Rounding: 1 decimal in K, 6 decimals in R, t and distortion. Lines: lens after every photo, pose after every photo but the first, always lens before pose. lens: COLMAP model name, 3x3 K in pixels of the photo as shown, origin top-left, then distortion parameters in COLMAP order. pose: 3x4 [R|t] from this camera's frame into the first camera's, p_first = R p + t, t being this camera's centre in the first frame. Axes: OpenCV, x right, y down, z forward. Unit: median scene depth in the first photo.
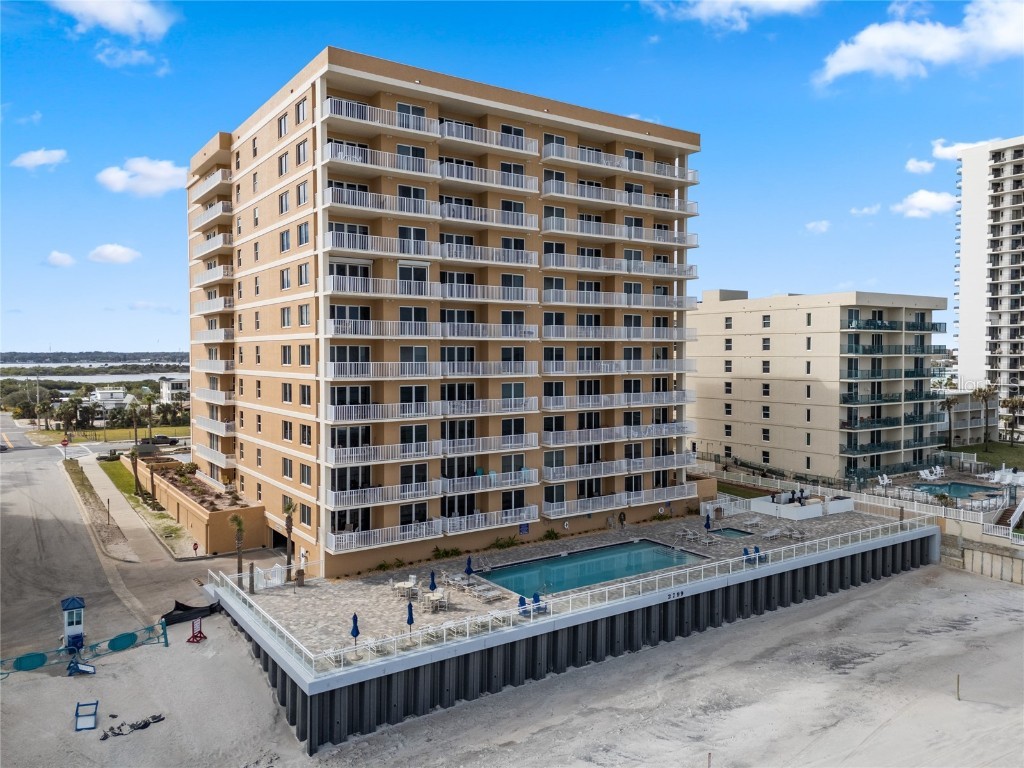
lens RADIAL K [[752.3, 0, 515.1], [0, 752.3, 377.0], [0, 0, 1]] dist [0.090888, -0.095446]
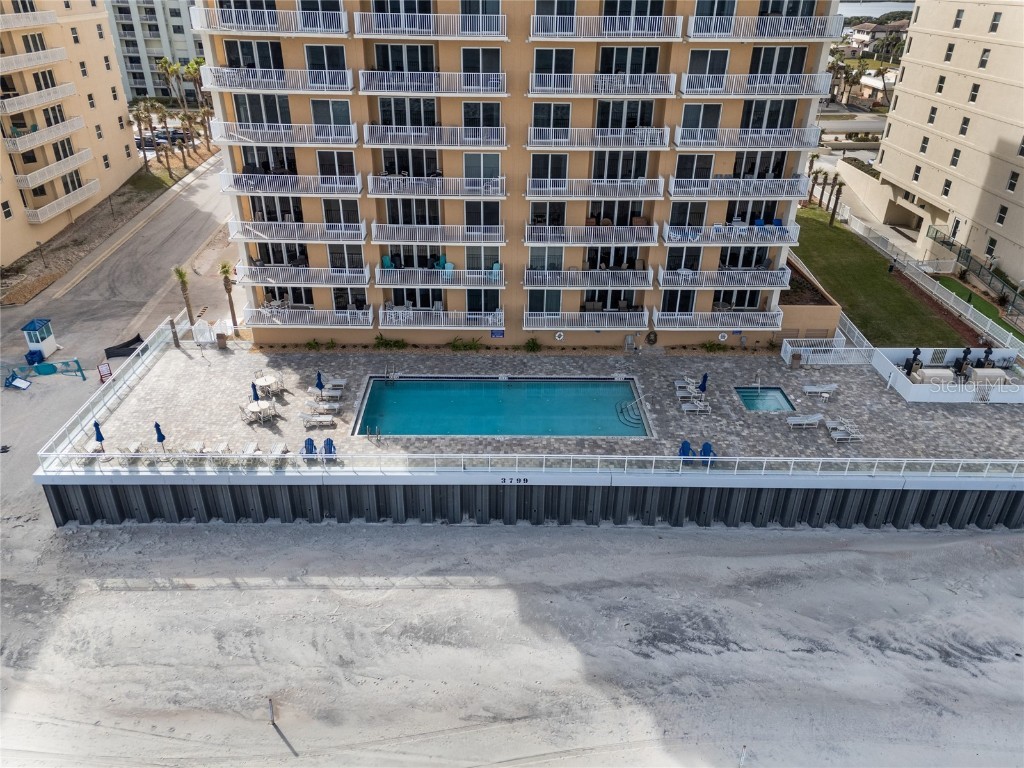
lens RADIAL K [[752.3, 0, 515.1], [0, 752.3, 377.0], [0, 0, 1]] dist [0.090888, -0.095446]
pose [[0.832512, 0.265326, -0.486340, 0.508015], [-0.036844, 0.902430, 0.429257, -0.135885], [0.552781, -0.339443, 0.761059, 0.388690]]
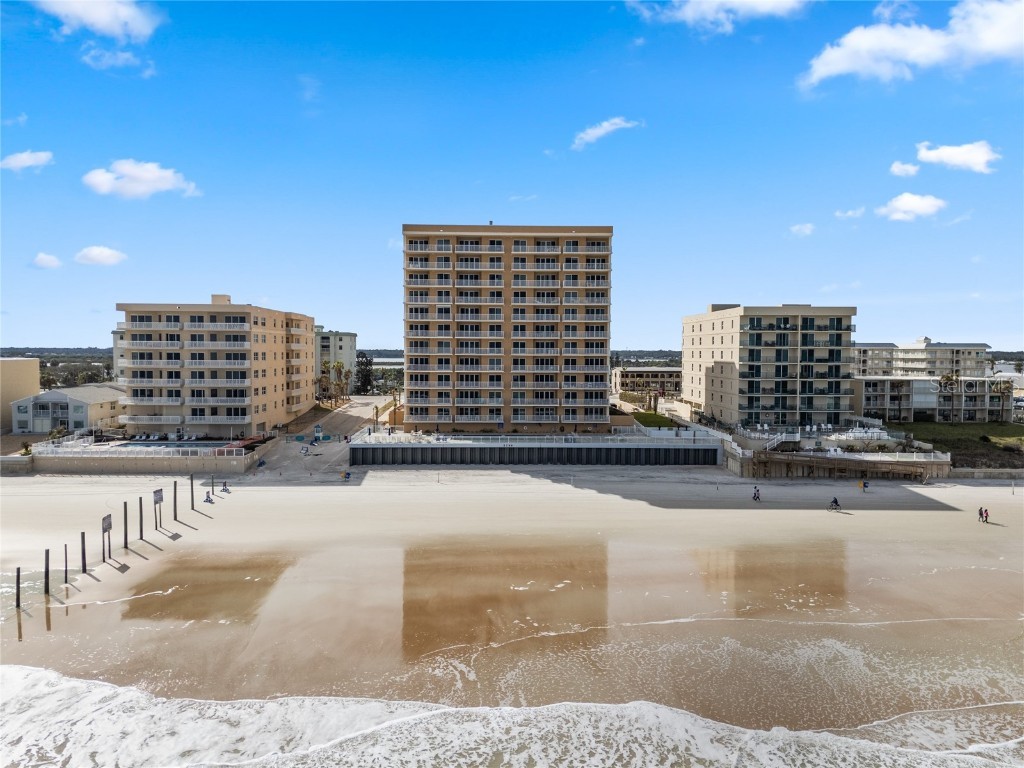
lens RADIAL K [[752.3, 0, 515.1], [0, 752.3, 377.0], [0, 0, 1]] dist [0.090888, -0.095446]
pose [[0.838459, 0.024585, -0.544409, 1.362496], [-0.022518, 0.999692, 0.010463, 0.042251], [0.544499, 0.003486, 0.838755, -0.883685]]
